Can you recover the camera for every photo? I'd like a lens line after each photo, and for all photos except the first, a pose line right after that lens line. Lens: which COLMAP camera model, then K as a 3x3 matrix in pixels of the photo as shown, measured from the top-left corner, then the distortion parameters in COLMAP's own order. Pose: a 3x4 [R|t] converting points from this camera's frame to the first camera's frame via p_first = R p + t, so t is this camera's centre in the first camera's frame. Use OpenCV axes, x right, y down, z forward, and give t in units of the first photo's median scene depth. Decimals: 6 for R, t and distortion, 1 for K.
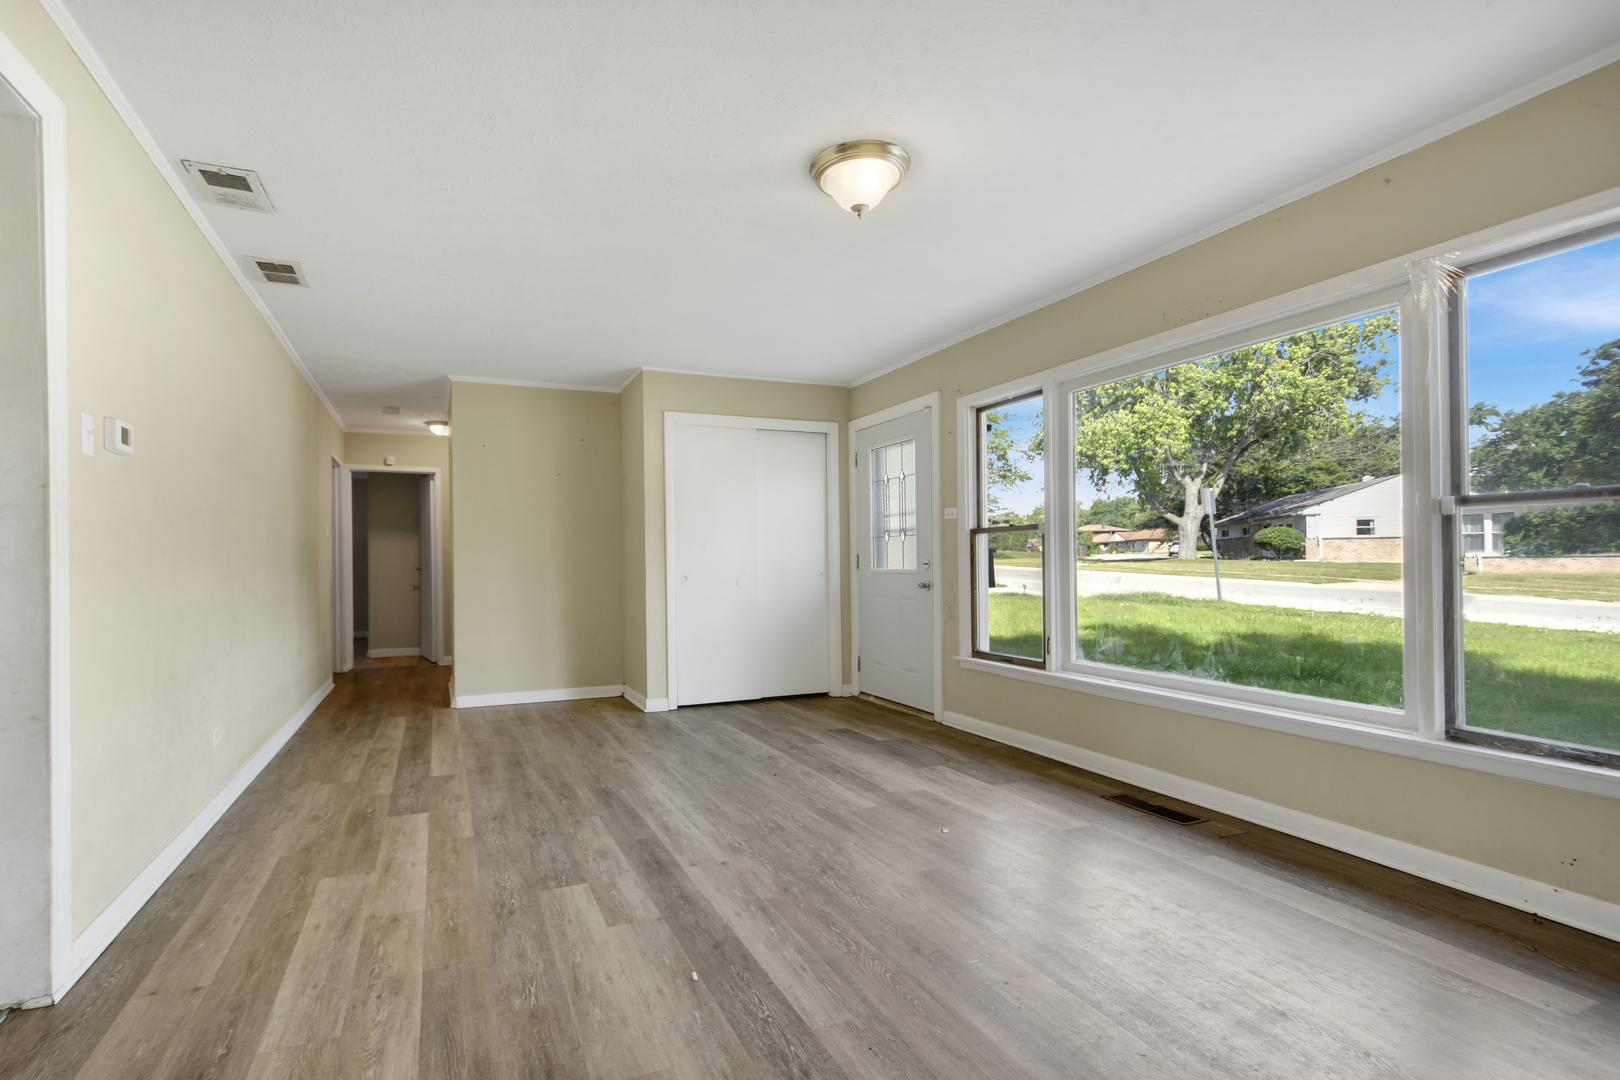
lens RADIAL K [[716.4, 0, 803.0], [0, 716.4, 578.6], [0, 0, 1]] dist [-0.002003, -0.000178]
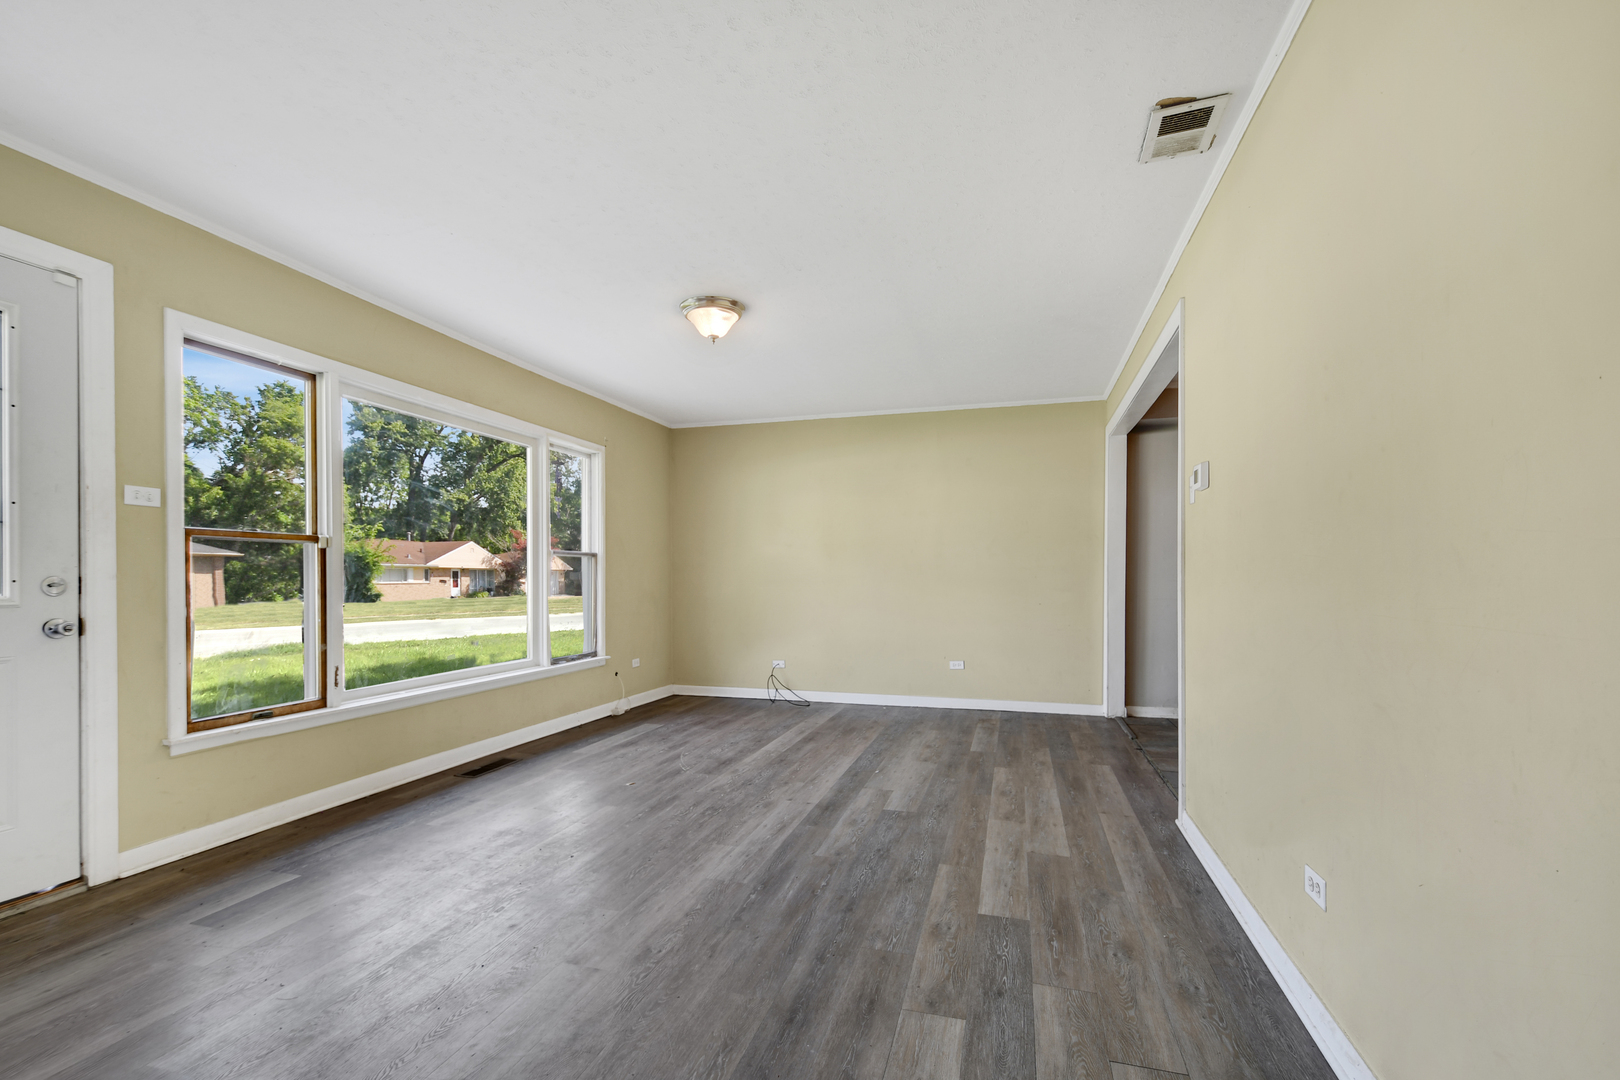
lens RADIAL K [[716.4, 0, 803.0], [0, 716.4, 578.6], [0, 0, 1]] dist [-0.002003, -0.000178]
pose [[-0.726621, 0.005429, 0.687017, -0.984568], [0.021191, 0.999670, 0.014513, -0.041942], [-0.686711, 0.025104, -0.726497, 1.805110]]
